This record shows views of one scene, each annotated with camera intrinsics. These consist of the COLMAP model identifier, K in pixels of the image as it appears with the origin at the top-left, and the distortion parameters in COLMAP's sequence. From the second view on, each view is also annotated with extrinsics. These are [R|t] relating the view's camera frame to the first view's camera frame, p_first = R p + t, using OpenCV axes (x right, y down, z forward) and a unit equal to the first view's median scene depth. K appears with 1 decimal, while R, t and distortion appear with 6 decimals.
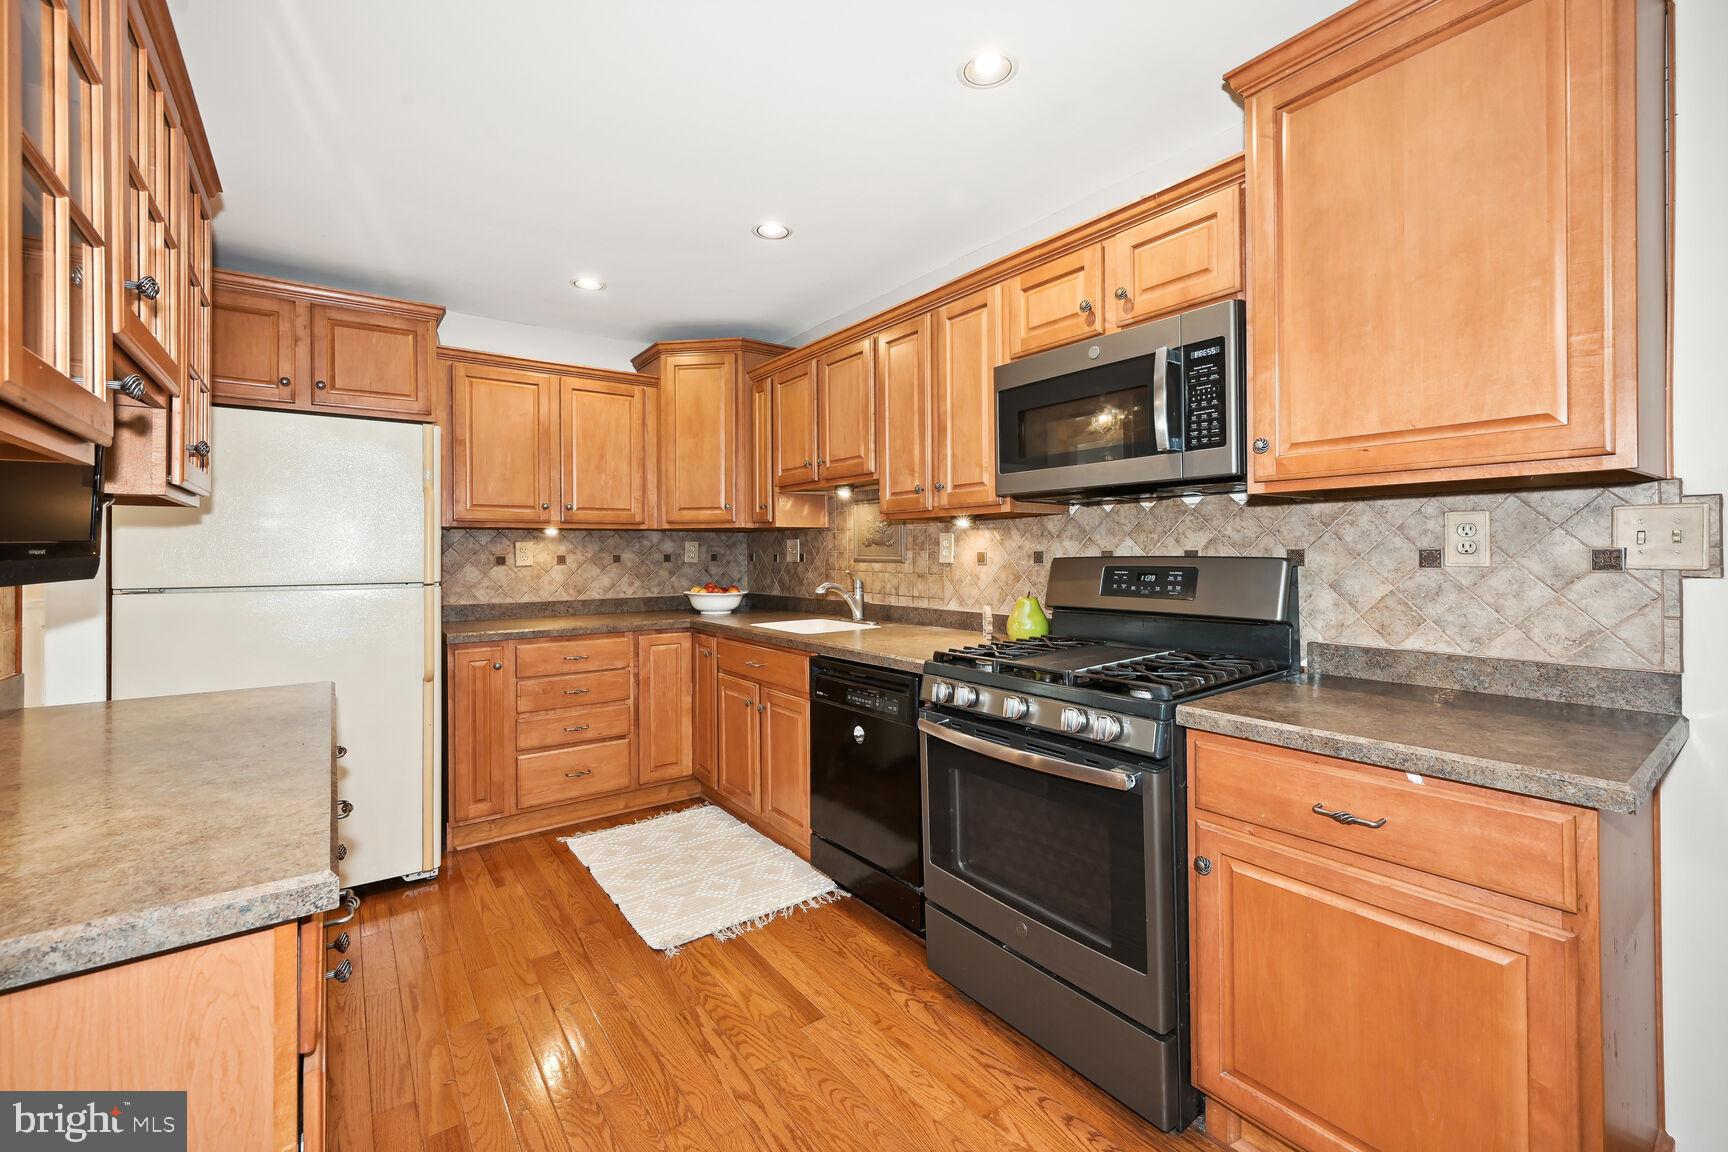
lens RADIAL K [[719.7, 0, 868.2], [0, 719.7, 548.7], [0, 0, 1]] dist [0.000892, 0.000001]
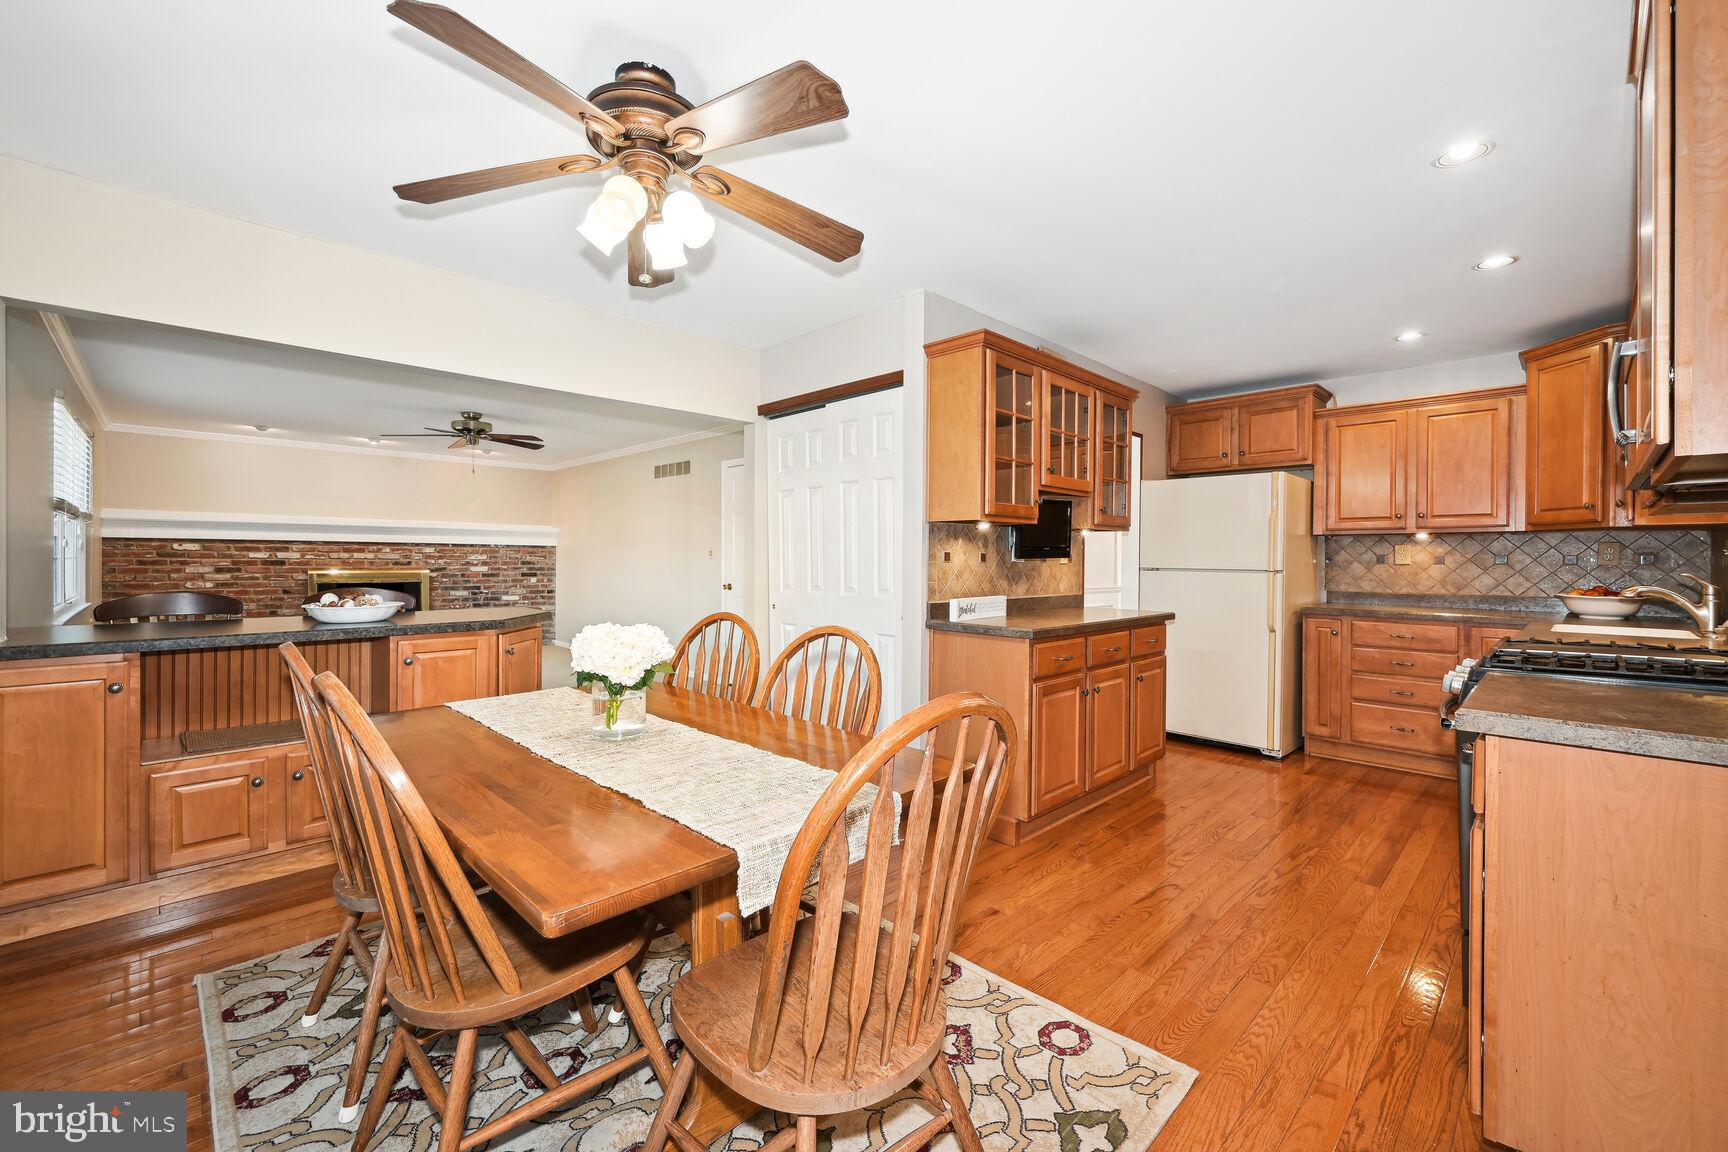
lens RADIAL K [[704.1, 0, 872.5], [0, 704.1, 565.5], [0, 0, 1]] dist [0.000093, -0.000012]
pose [[0.150268, 0.017070, -0.988498, 0.858860], [-0.004090, 0.999853, 0.016645, 0.014211], [0.988637, 0.001541, 0.150315, -0.124484]]
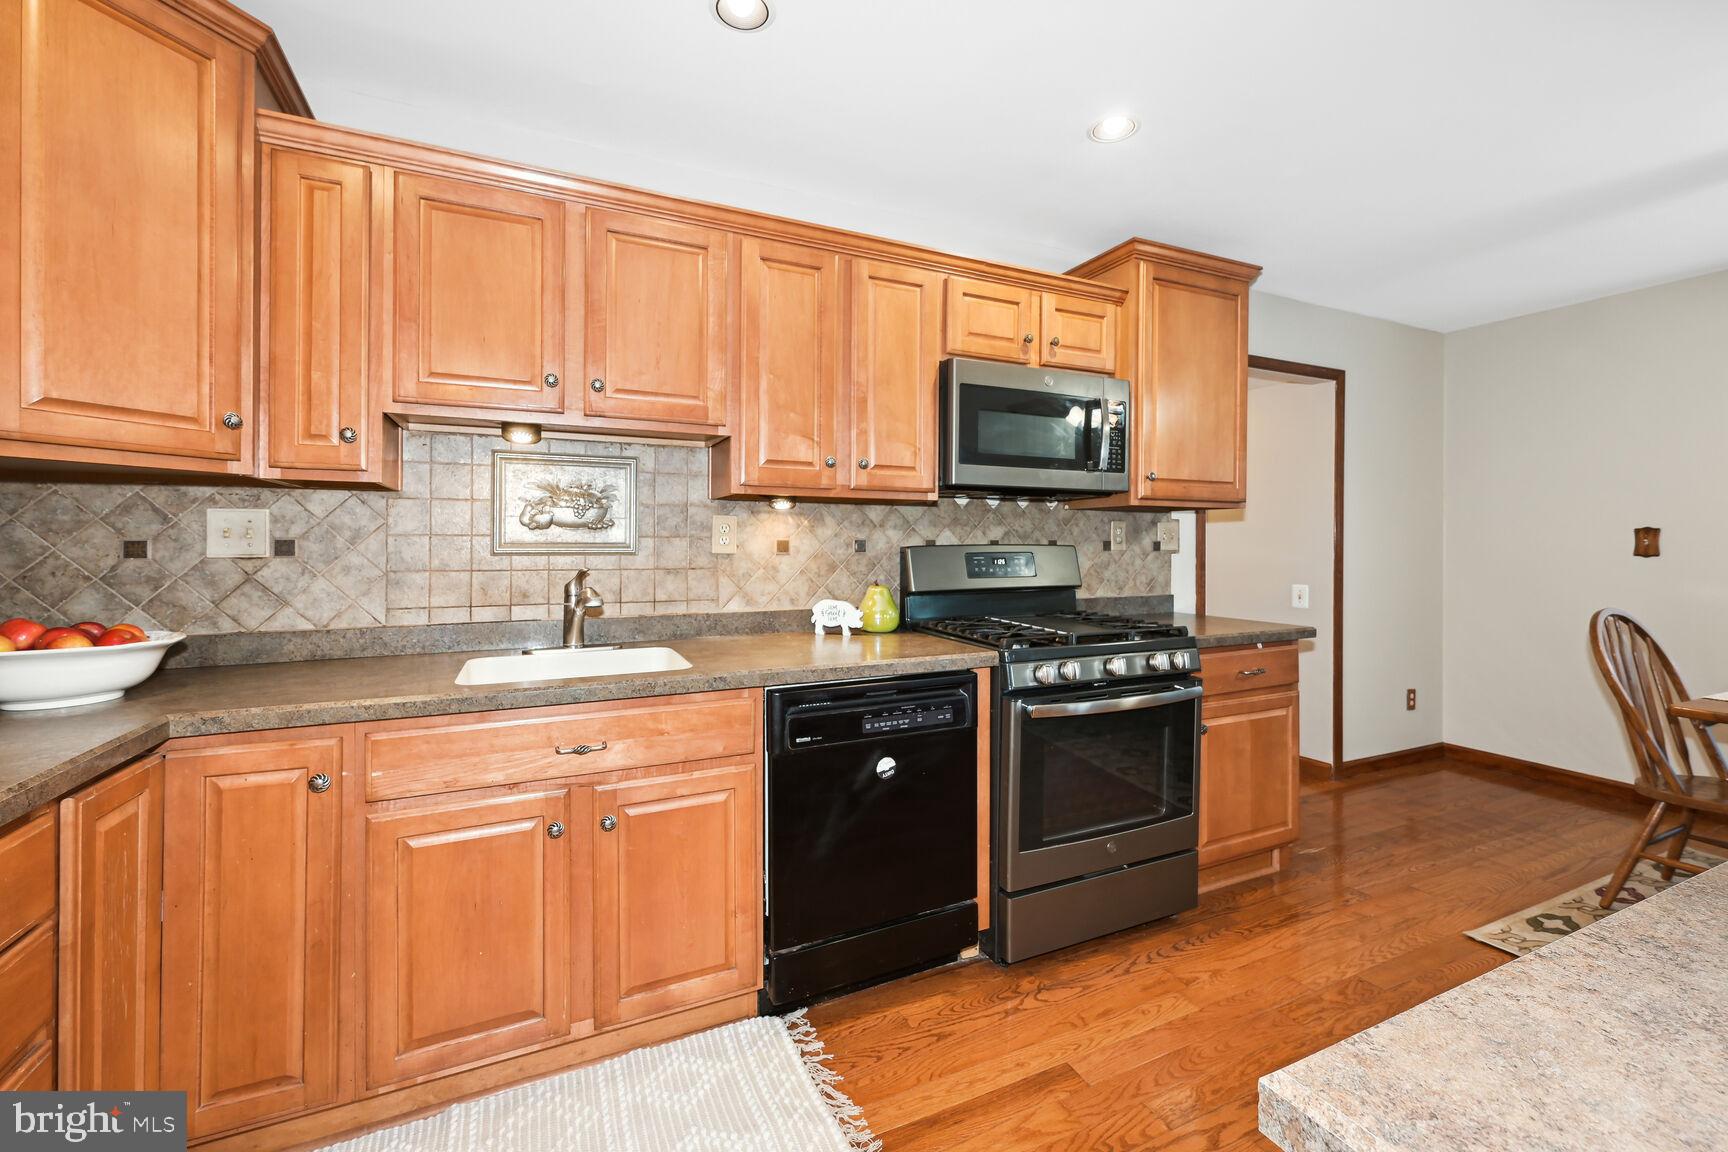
lens RADIAL K [[723.0, 0, 868.4], [0, 723.0, 540.2], [0, 0, 1]] dist [0.004943, 0.000382]
pose [[0.191410, 0.011997, 0.981437, -0.761249], [-0.007736, 0.999913, -0.010714, 0.015360], [-0.981480, -0.005541, 0.191486, 0.826097]]
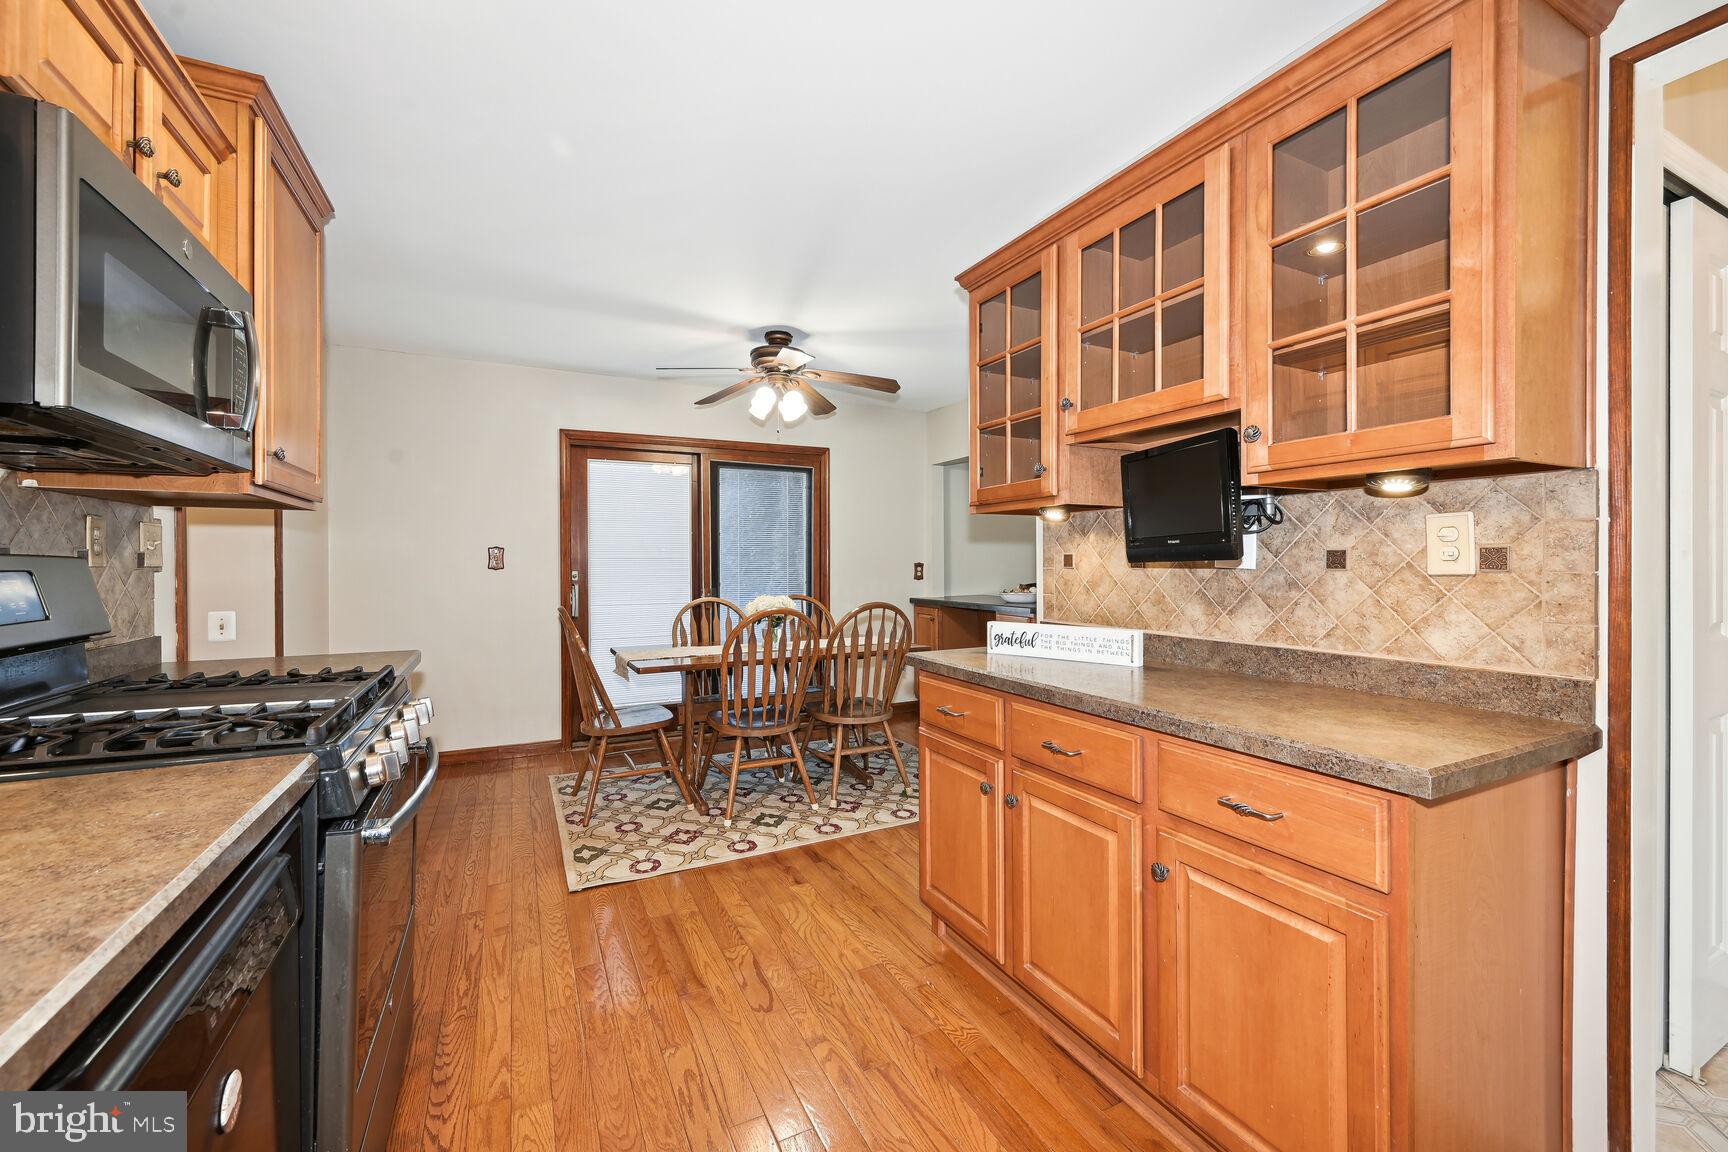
lens RADIAL K [[706.4, 0, 870.8], [0, 706.4, 570.3], [0, 0, 1]] dist [-0.000219, 0.000128]
pose [[-0.985932, 0.010008, 0.166846, -0.329845], [0.011320, 0.999912, 0.006915, 0.022959], [-0.166762, 0.008706, -0.985959, 1.198138]]
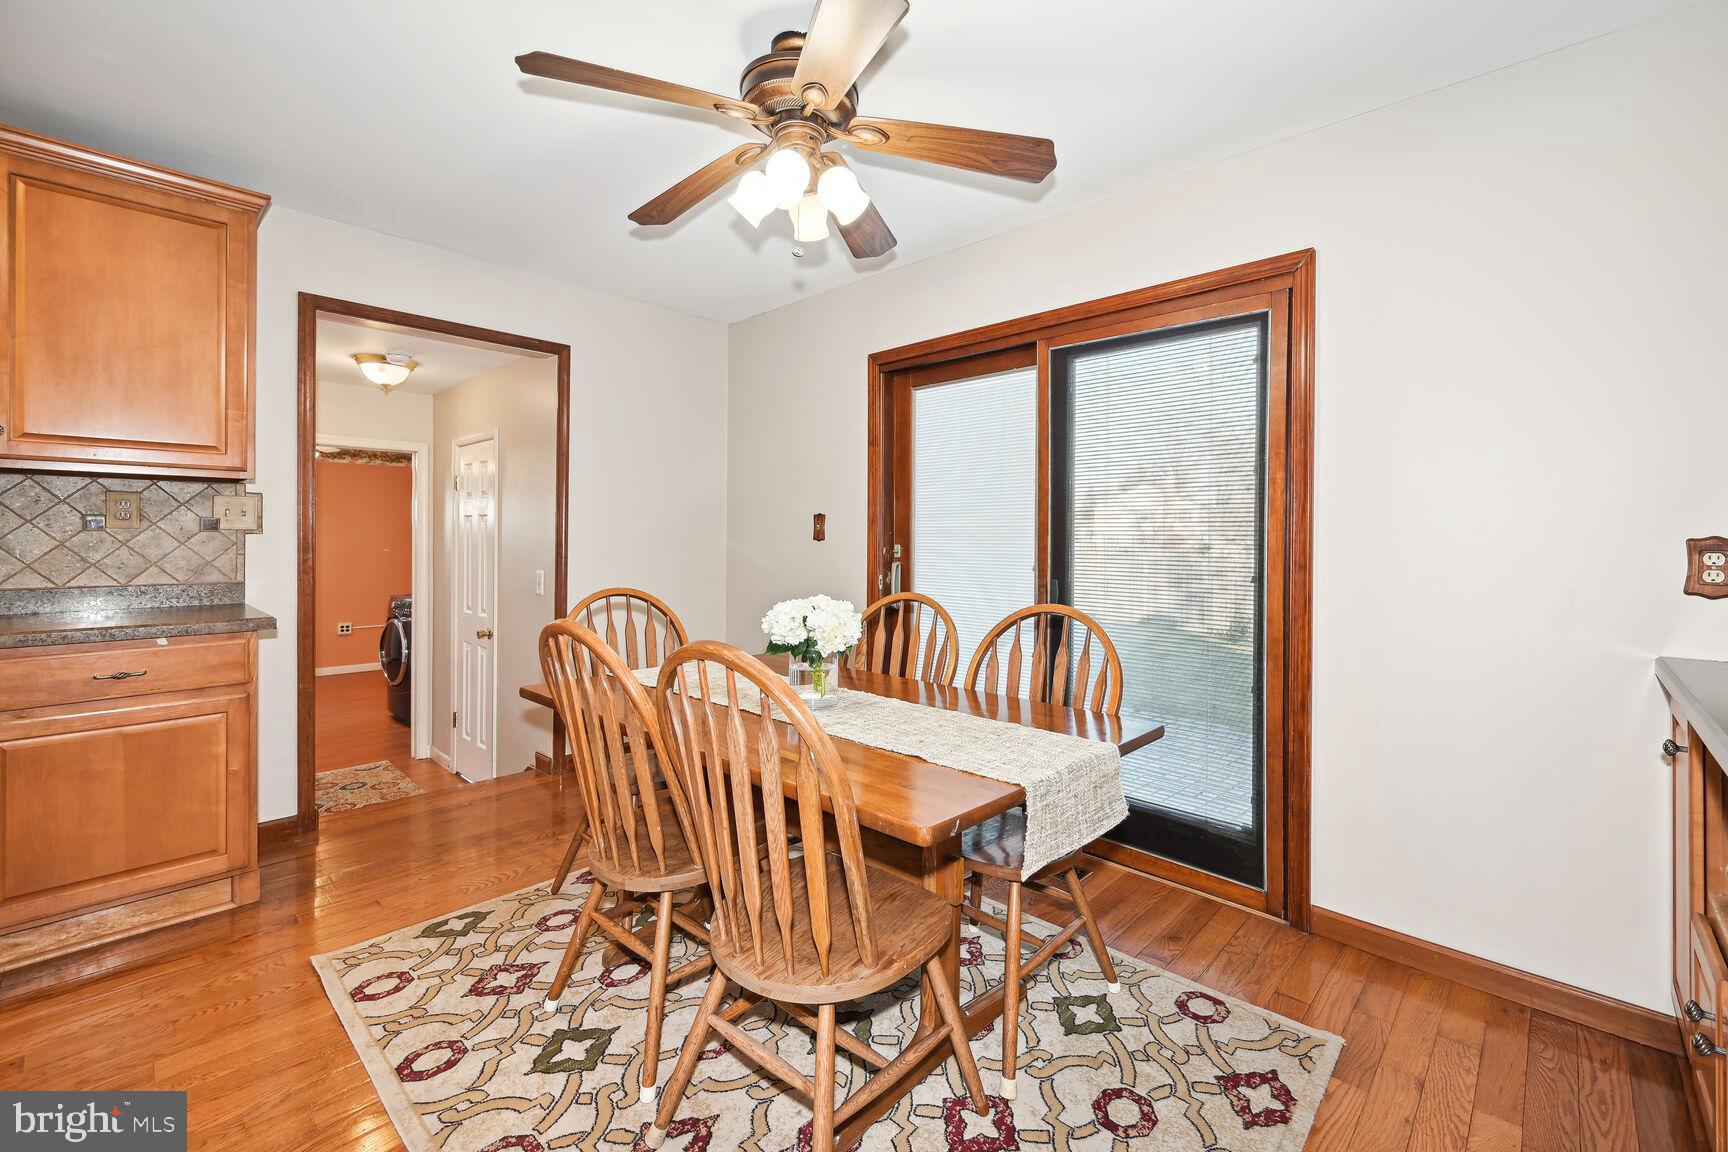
lens RADIAL K [[723.0, 0, 868.4], [0, 723.0, 540.2], [0, 0, 1]] dist [0.004943, 0.000382]
pose [[-0.168913, 0.008107, 0.985598, -0.617647], [-0.009262, 0.999909, -0.009812, 0.033245], [-0.985587, -0.010786, -0.168822, -0.195198]]
